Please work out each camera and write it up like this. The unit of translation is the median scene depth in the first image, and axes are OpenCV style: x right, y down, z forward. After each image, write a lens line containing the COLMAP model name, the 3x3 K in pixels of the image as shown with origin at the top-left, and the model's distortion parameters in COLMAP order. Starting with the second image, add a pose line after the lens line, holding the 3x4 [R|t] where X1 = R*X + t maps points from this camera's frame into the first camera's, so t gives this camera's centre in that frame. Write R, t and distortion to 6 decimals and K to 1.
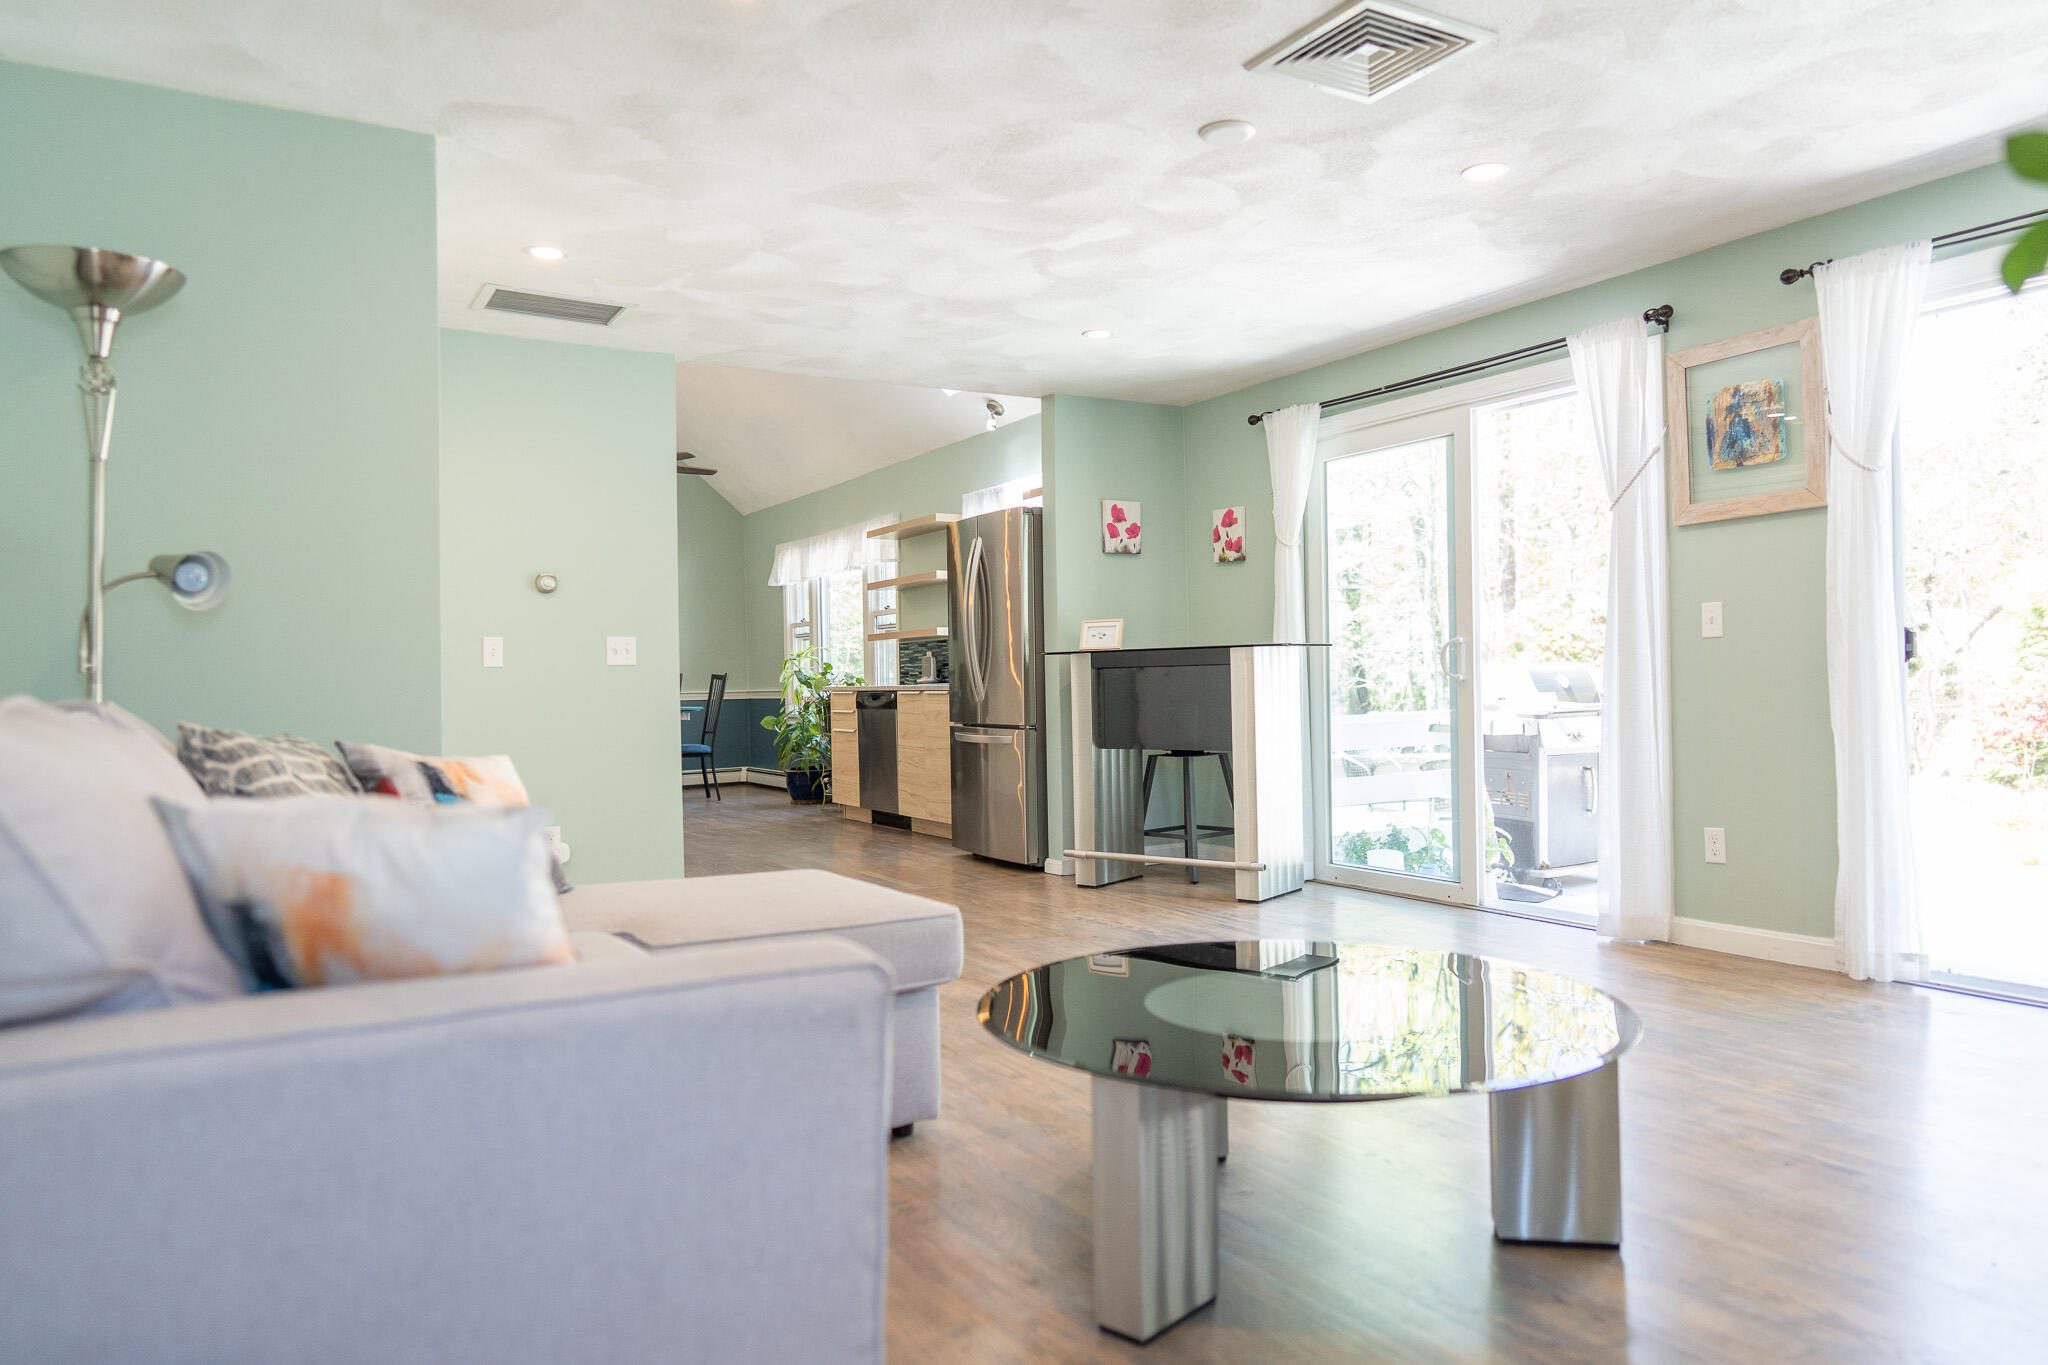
lens RADIAL K [[1351.9, 0, 1026.2], [0, 1351.9, 679.3], [0, 0, 1]] dist [-0.004422, 0.010024]
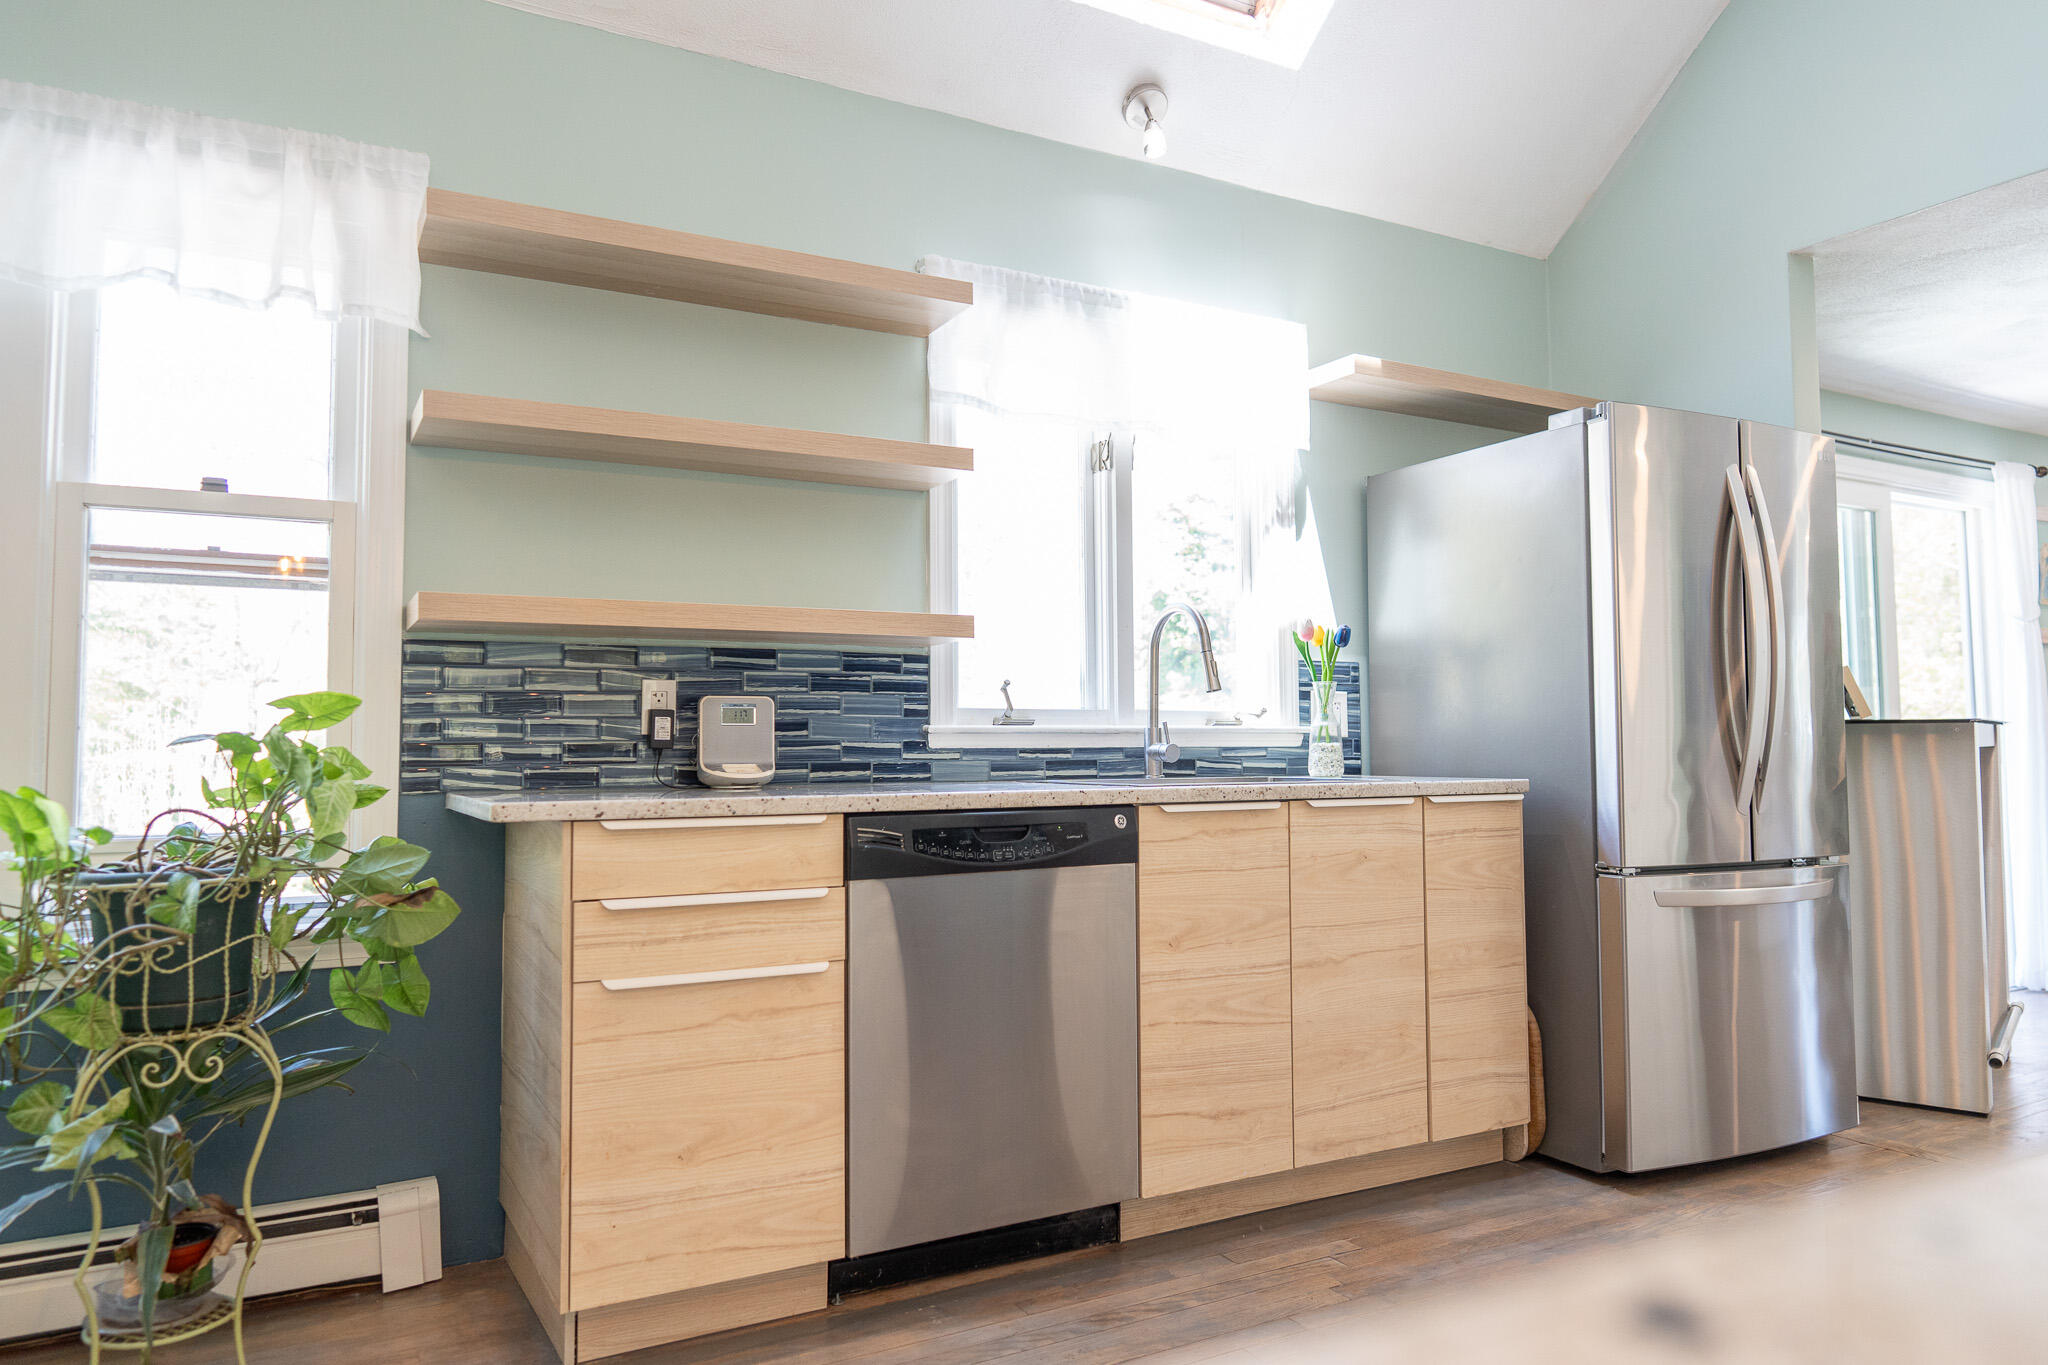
lens RADIAL K [[1351.9, 0, 1024.6], [0, 1351.9, 680.7], [0, 0, 1]] dist [-0.004422, 0.010024]
pose [[0.025902, 0.072329, 0.997044, -0.802371], [0.004699, 0.997359, -0.072474, 0.007174], [-0.999653, 0.006562, 0.025494, 1.948879]]
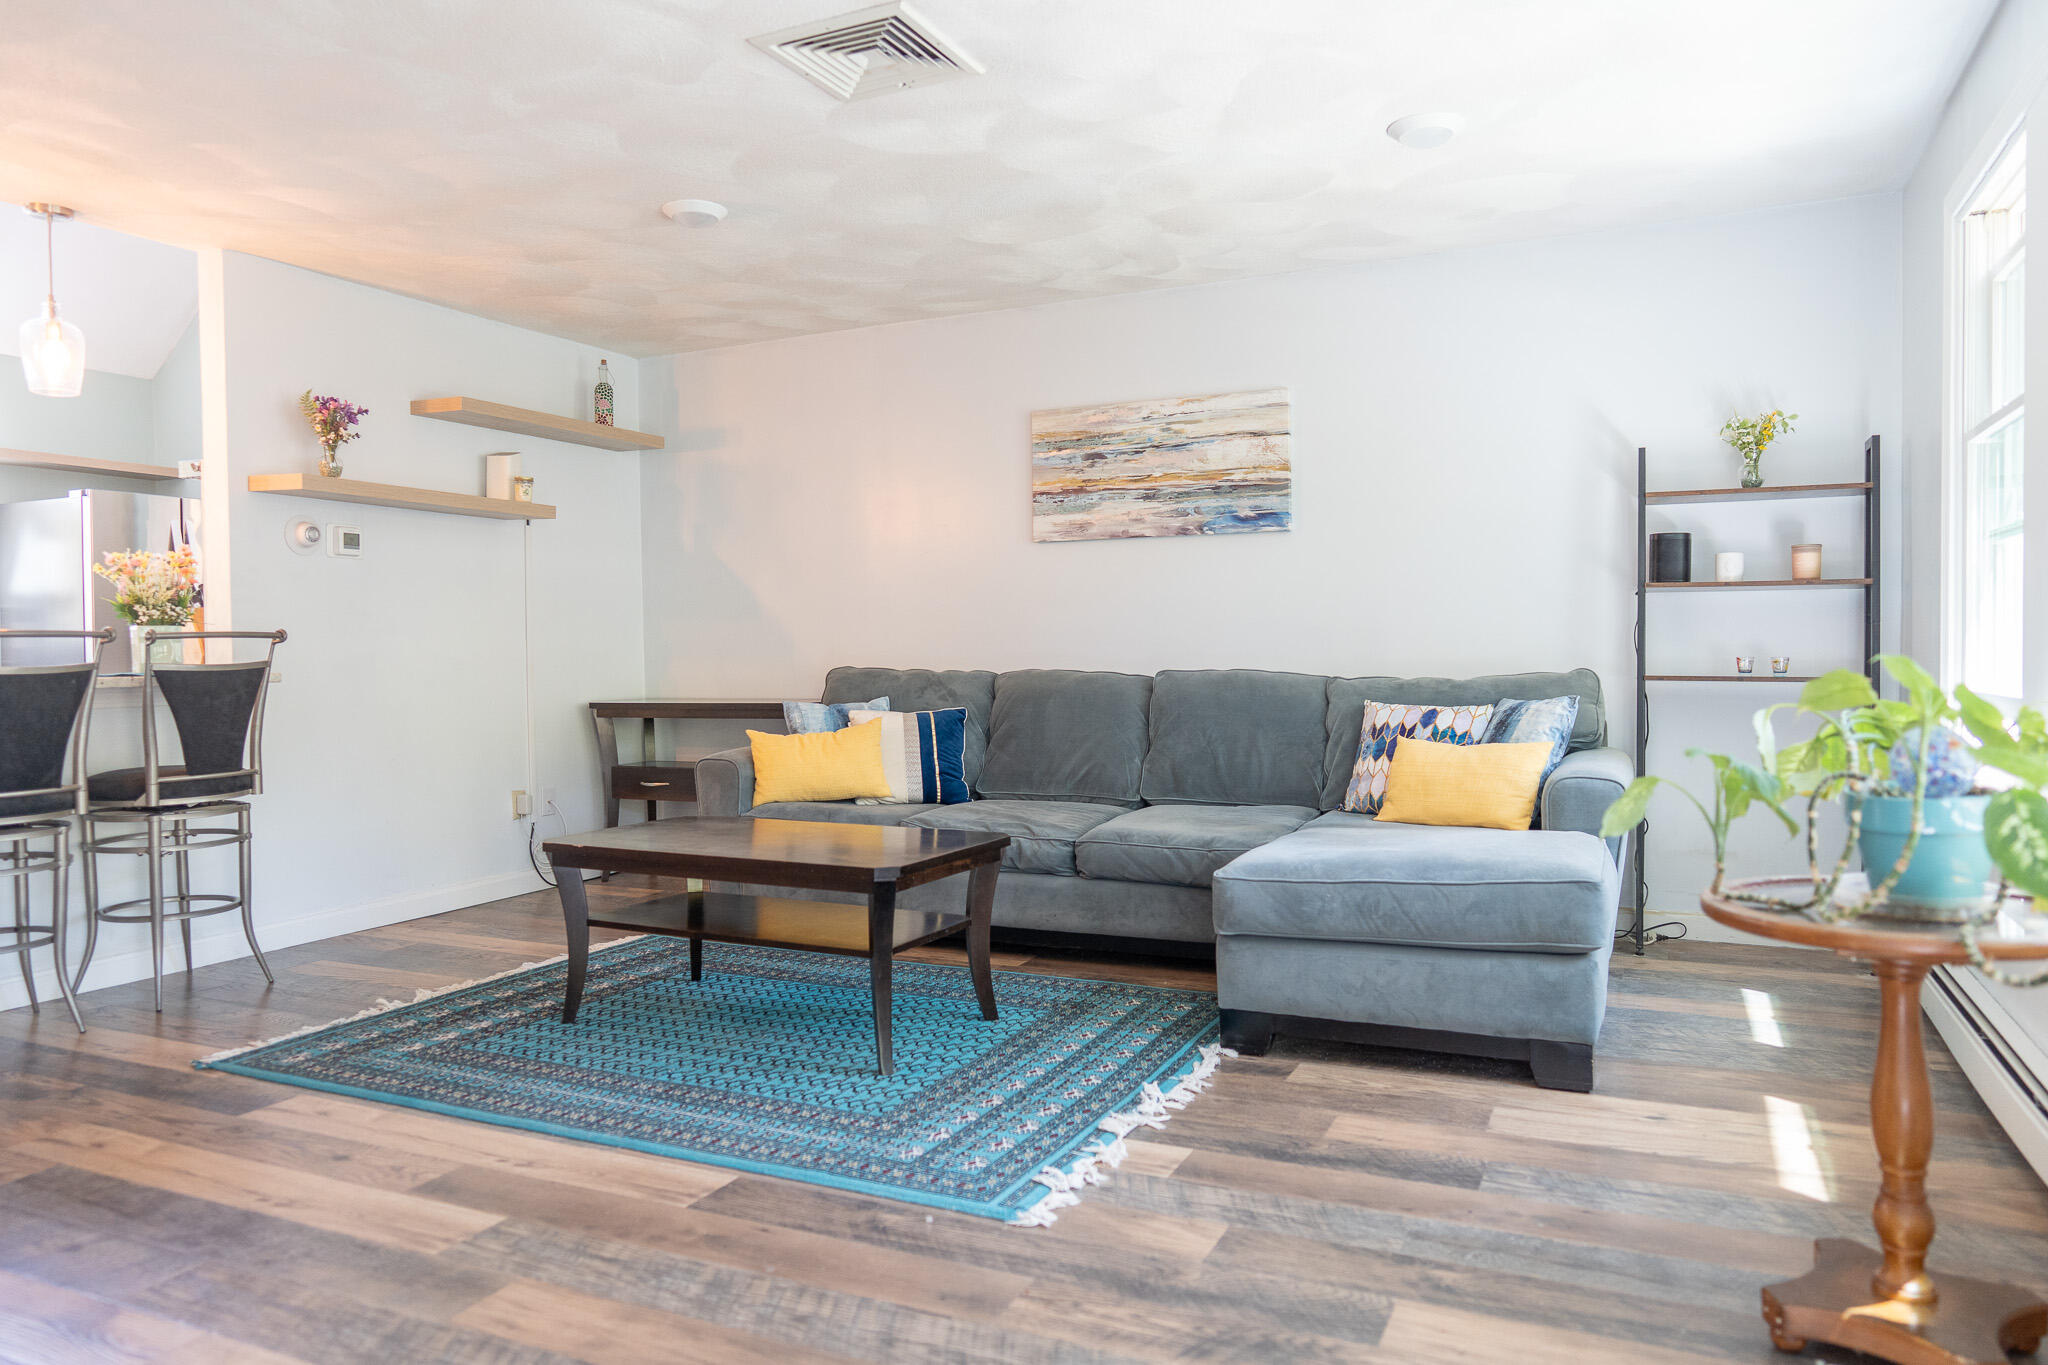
lens RADIAL K [[1351.9, 0, 1031.7], [0, 1351.9, 676.4], [0, 0, 1]] dist [-0.004422, 0.010024]
pose [[-0.558497, 0.011503, 0.829427, -1.885711], [0.021330, 0.999772, 0.000497, 0.038028], [-0.829232, 0.017969, -0.558615, 1.641658]]
